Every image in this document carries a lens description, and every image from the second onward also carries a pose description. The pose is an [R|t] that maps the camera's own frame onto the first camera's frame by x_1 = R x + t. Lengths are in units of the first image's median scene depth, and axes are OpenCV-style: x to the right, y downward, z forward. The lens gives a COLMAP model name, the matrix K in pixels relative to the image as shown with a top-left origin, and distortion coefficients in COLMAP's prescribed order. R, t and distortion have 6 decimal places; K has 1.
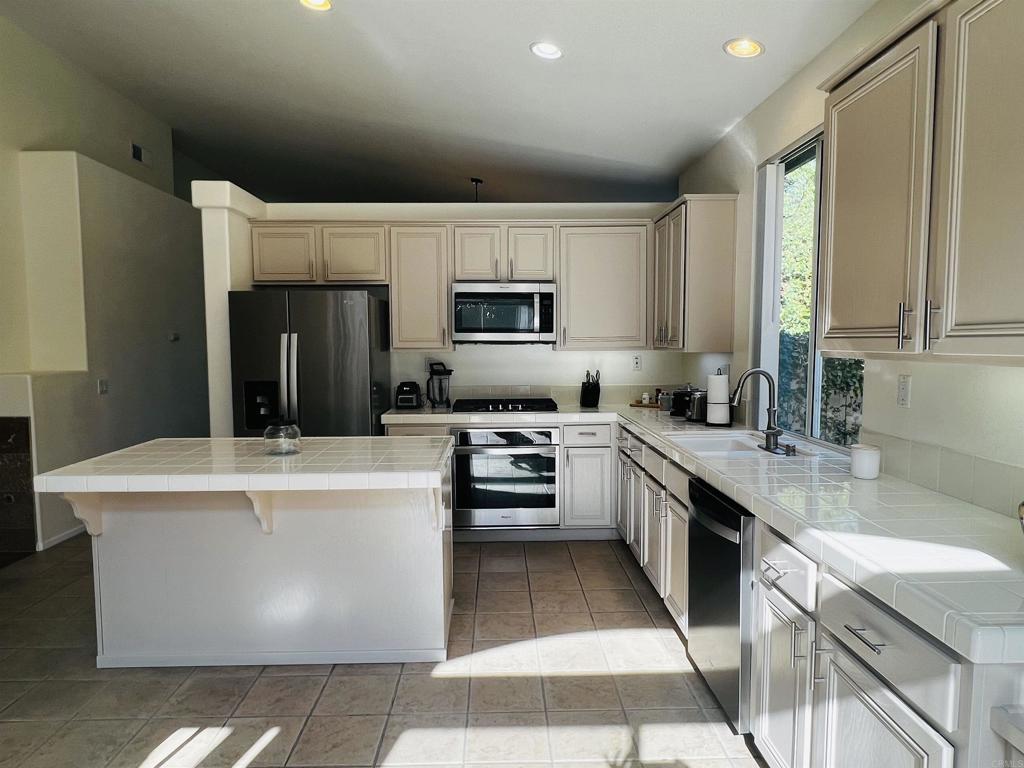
lens RADIAL K [[656.9, 0, 510.8], [0, 656.9, 389.2], [0, 0, 1]] dist [-0.000893, -0.001943]
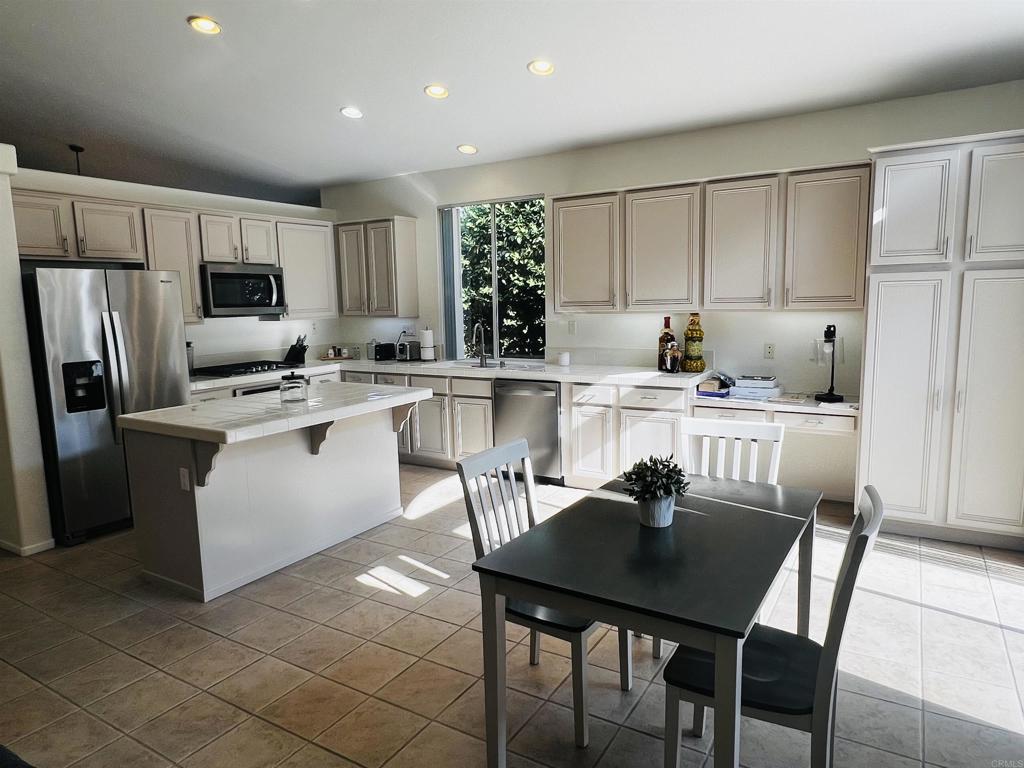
lens RADIAL K [[656.9, 0, 510.8], [0, 656.9, 389.2], [0, 0, 1]] dist [-0.000893, -0.001943]
pose [[0.537154, -0.121852, 0.834636, -0.826313], [0.084952, 0.992294, 0.090196, -0.004983], [-0.839195, 0.022455, 0.543367, -0.060056]]
